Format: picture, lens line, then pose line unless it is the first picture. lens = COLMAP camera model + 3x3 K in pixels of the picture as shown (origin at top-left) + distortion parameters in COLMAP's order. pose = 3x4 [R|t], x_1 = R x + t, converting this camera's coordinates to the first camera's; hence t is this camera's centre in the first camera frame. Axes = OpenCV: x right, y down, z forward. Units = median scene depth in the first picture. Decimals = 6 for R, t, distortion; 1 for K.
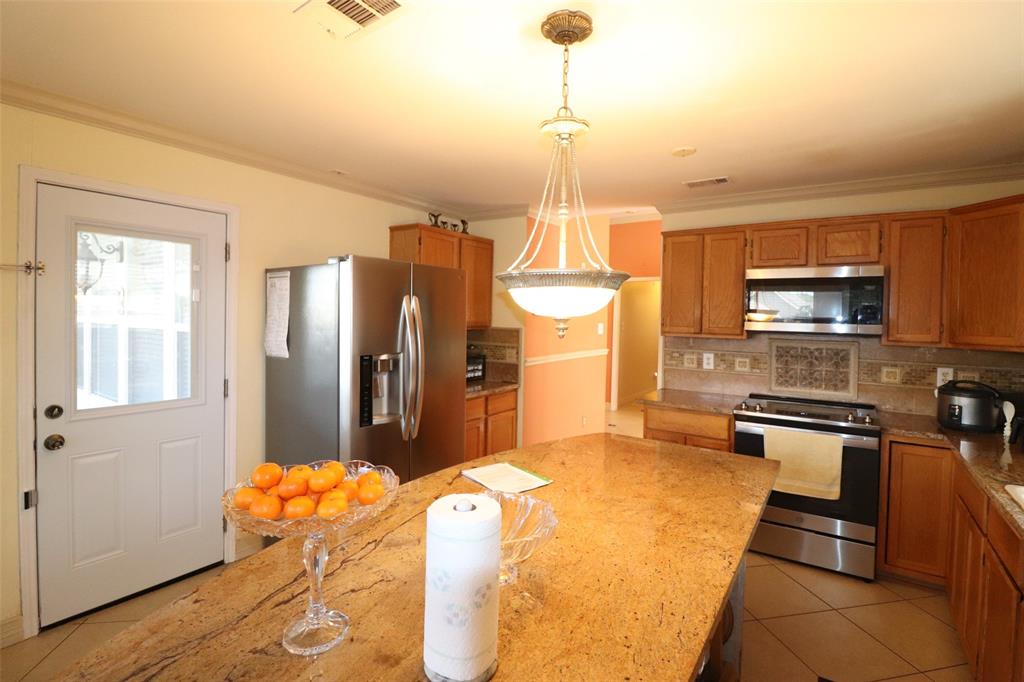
lens RADIAL K [[479.5, 0, 516.2], [0, 479.5, 324.4], [0, 0, 1]] dist [-0.000351, -0.013967]
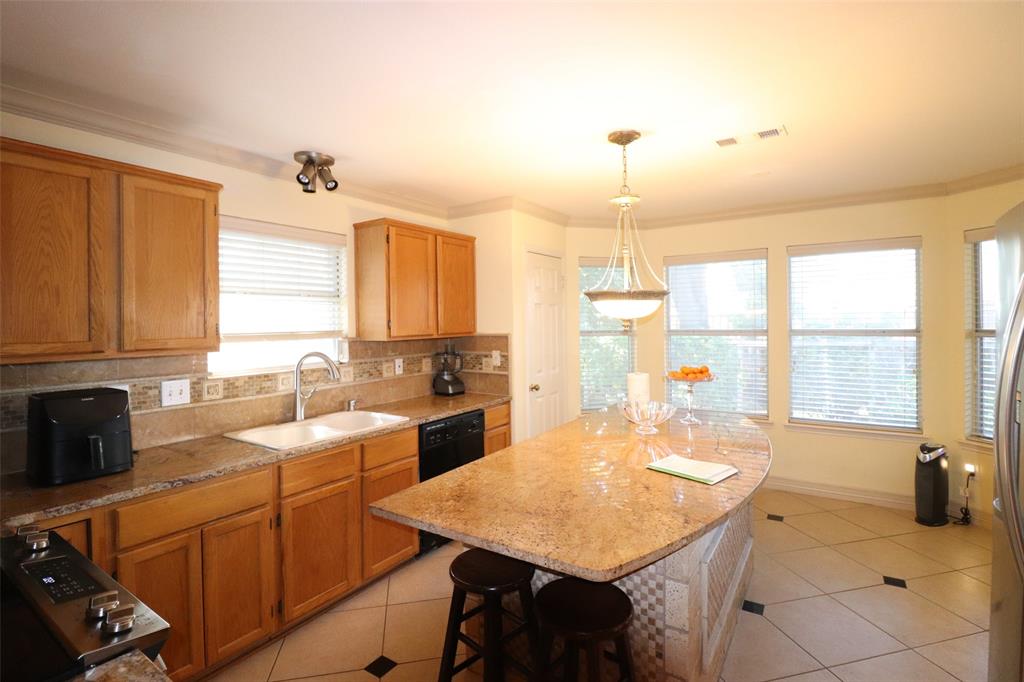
lens RADIAL K [[479.5, 0, 516.2], [0, 479.5, 324.4], [0, 0, 1]] dist [-0.000351, -0.013967]
pose [[-0.999709, -0.005574, -0.023488, 0.242872], [-0.006148, 0.999682, 0.024444, -0.015829], [0.023344, 0.024581, -0.999425, 1.264927]]
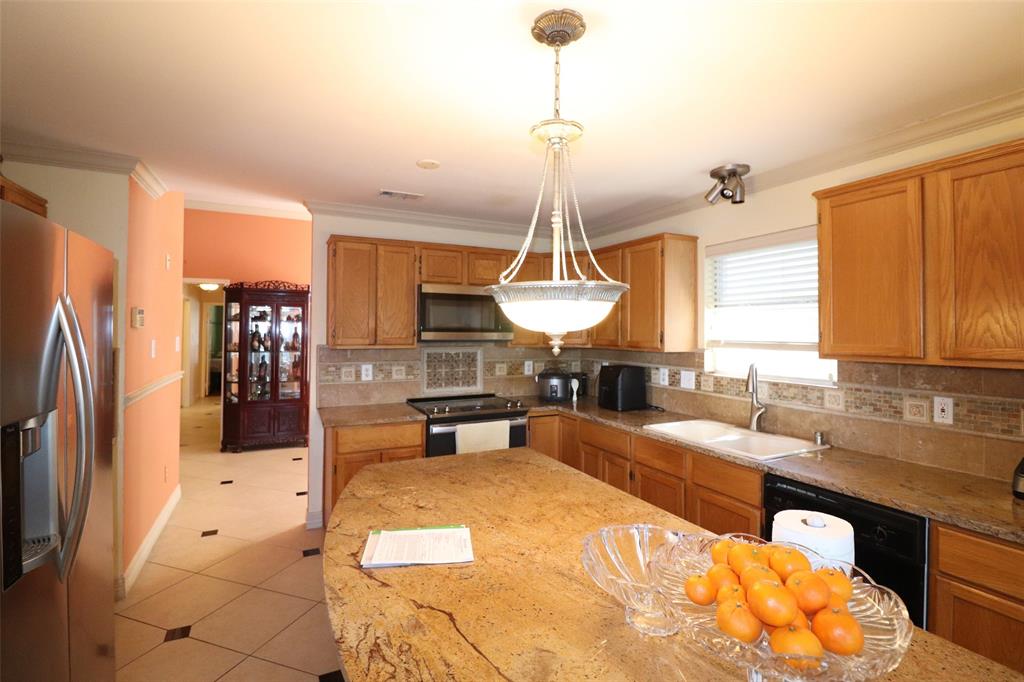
lens RADIAL K [[479.5, 0, 516.2], [0, 479.5, 324.4], [0, 0, 1]] dist [-0.000351, -0.013967]
pose [[0.487603, -0.005408, 0.873049, -0.374290], [0.019828, 0.999791, -0.004881, -0.013628], [-0.872840, 0.019691, 0.487608, 0.302550]]
